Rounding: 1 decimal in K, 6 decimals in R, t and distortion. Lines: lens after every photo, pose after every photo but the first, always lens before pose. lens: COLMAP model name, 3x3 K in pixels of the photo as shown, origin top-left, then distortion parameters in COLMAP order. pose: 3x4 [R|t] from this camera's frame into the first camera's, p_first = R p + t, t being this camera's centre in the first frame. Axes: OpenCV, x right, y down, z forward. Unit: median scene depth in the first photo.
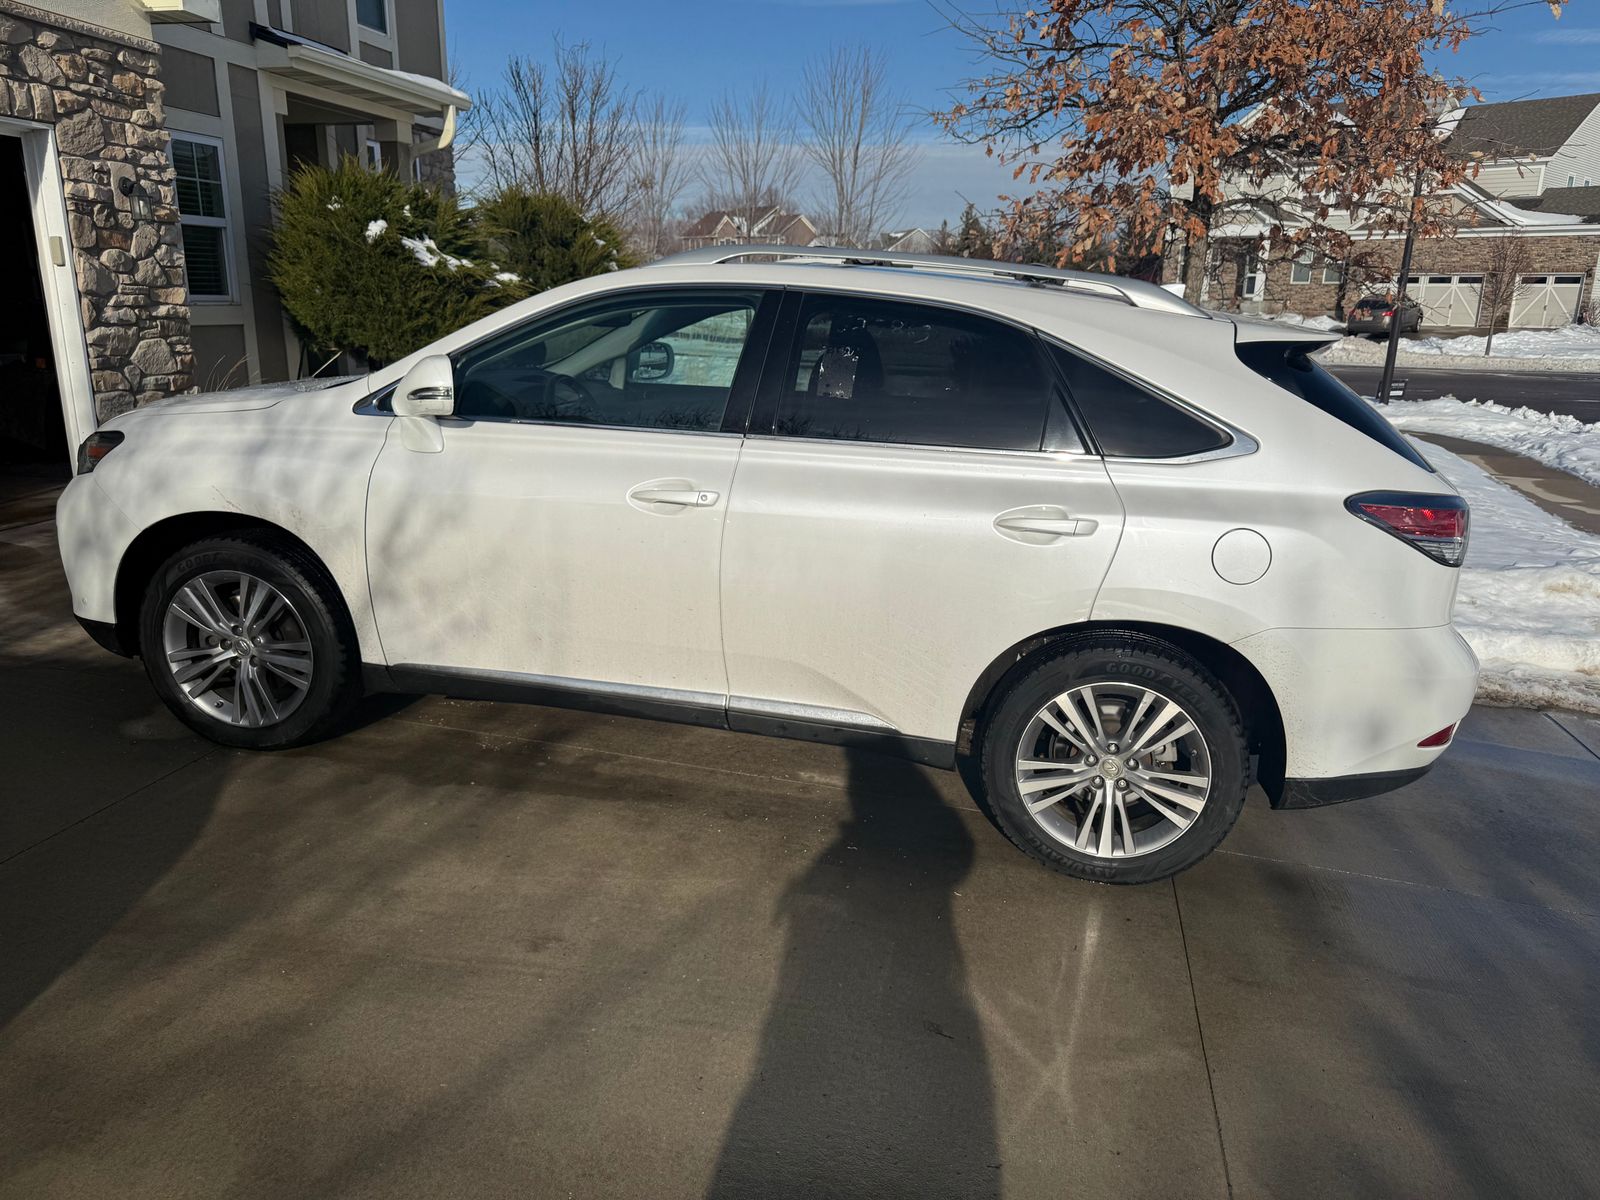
lens RADIAL K [[1136.5, 0, 802.9], [0, 1136.5, 600.9], [0, 0, 1]] dist [-0.000587, -0.003729]
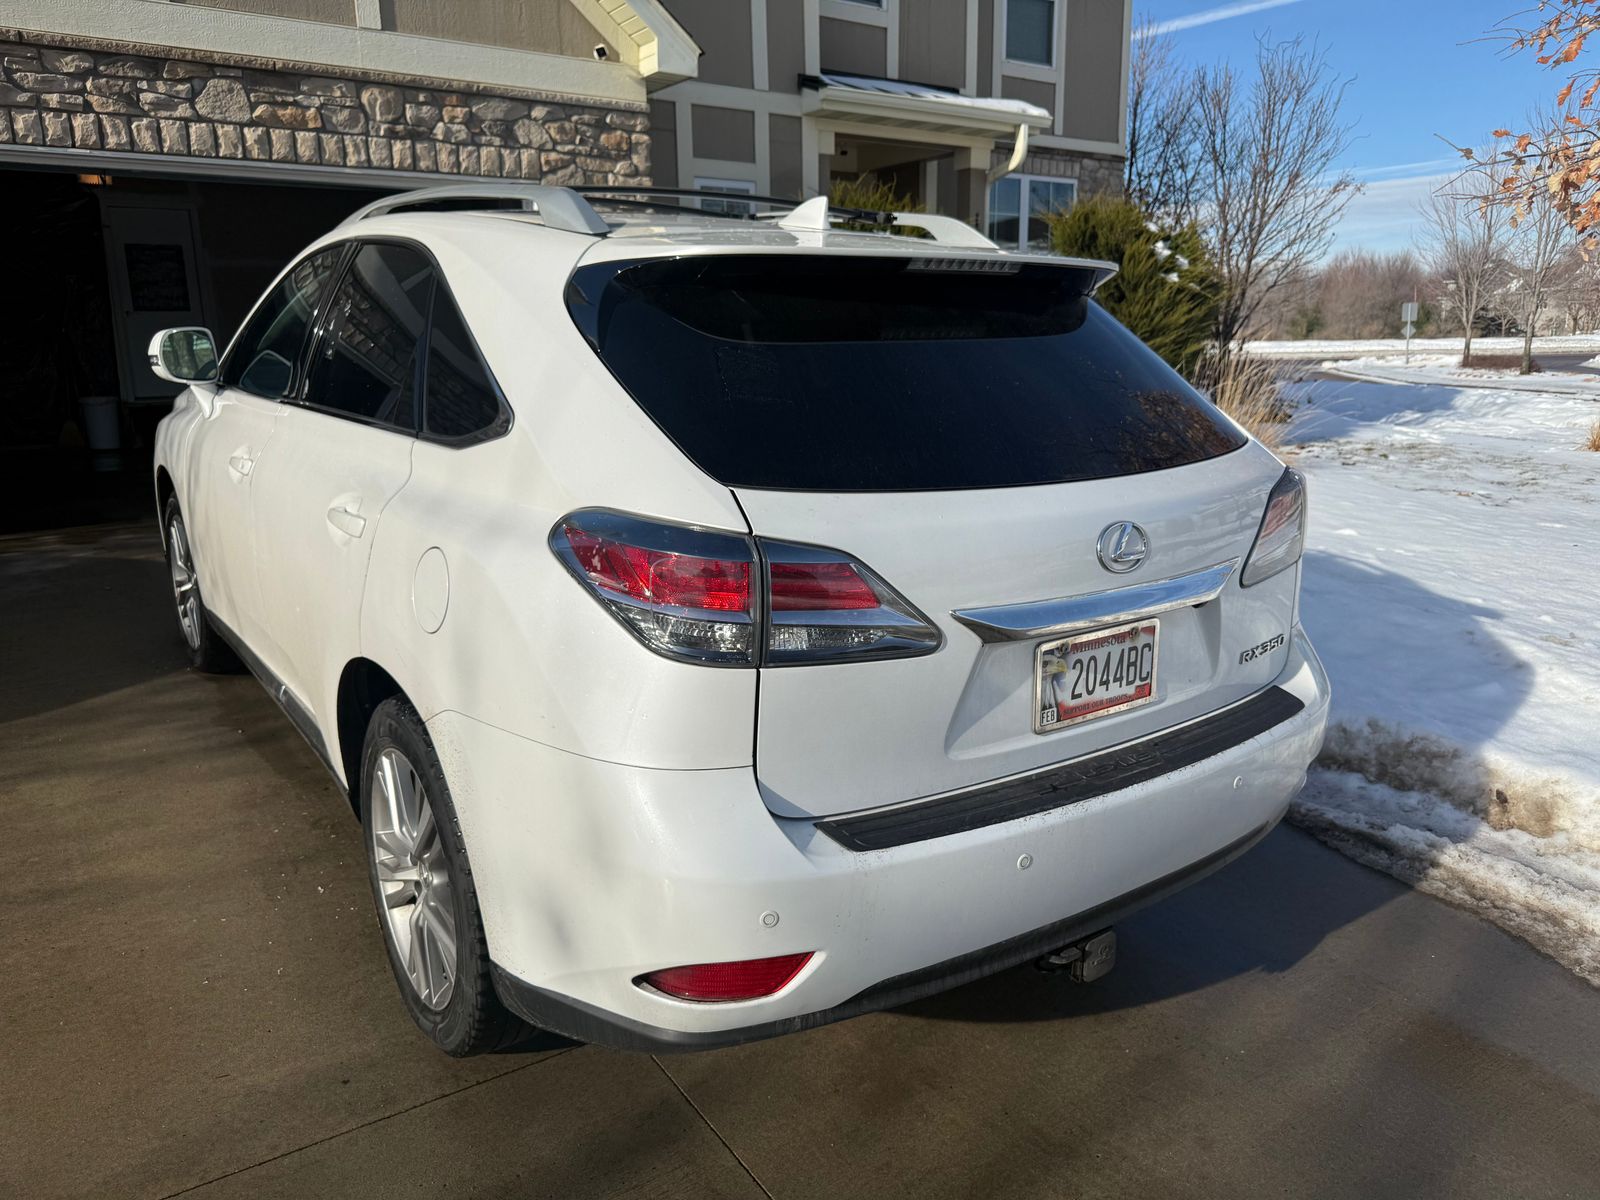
lens RADIAL K [[1136.5, 0, 801.3], [0, 1136.5, 604.2], [0, 0, 1]] dist [-0.000587, -0.003729]
pose [[0.739580, 0.133008, -0.659796, 0.414000], [-0.154536, 0.987648, 0.025876, -0.035366], [0.655088, 0.082825, 0.750999, 0.275166]]
